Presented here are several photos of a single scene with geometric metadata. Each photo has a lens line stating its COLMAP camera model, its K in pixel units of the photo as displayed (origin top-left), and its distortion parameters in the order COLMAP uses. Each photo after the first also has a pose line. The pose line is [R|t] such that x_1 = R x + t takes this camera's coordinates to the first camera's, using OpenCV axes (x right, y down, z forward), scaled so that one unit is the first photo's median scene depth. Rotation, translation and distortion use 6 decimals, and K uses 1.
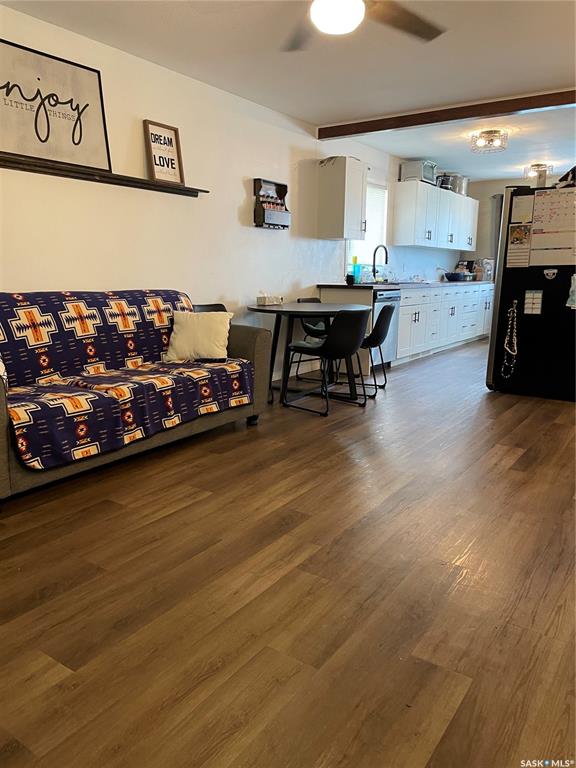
lens RADIAL K [[569.0, 0, 288.0], [0, 569.0, 384.0], [0, 0, 1]] dist [0.055849, -0.003705]
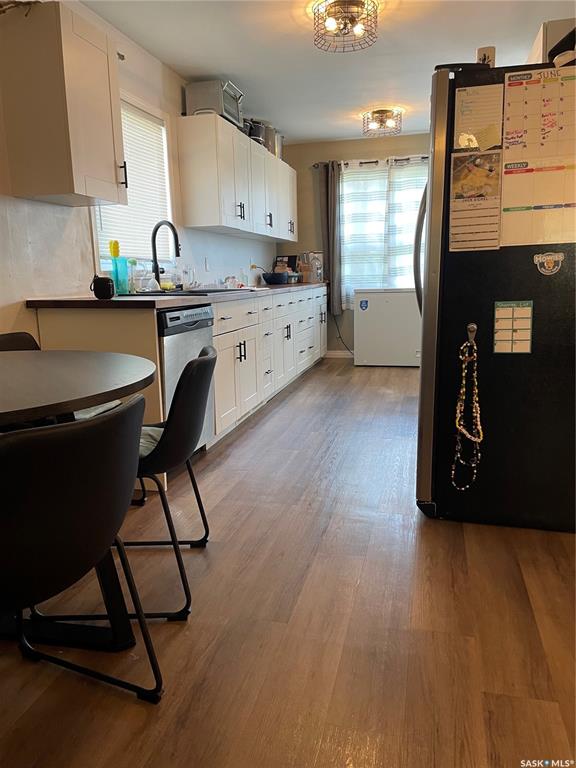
lens RADIAL K [[580.8, 0, 288.0], [0, 580.8, 384.0], [0, 0, 1]] dist [0.105690, -0.133543]
pose [[0.936745, -0.089797, 0.338298, 0.078595], [0.093289, 0.995621, 0.005956, -0.091353], [-0.337352, 0.025980, 0.941020, 0.488359]]
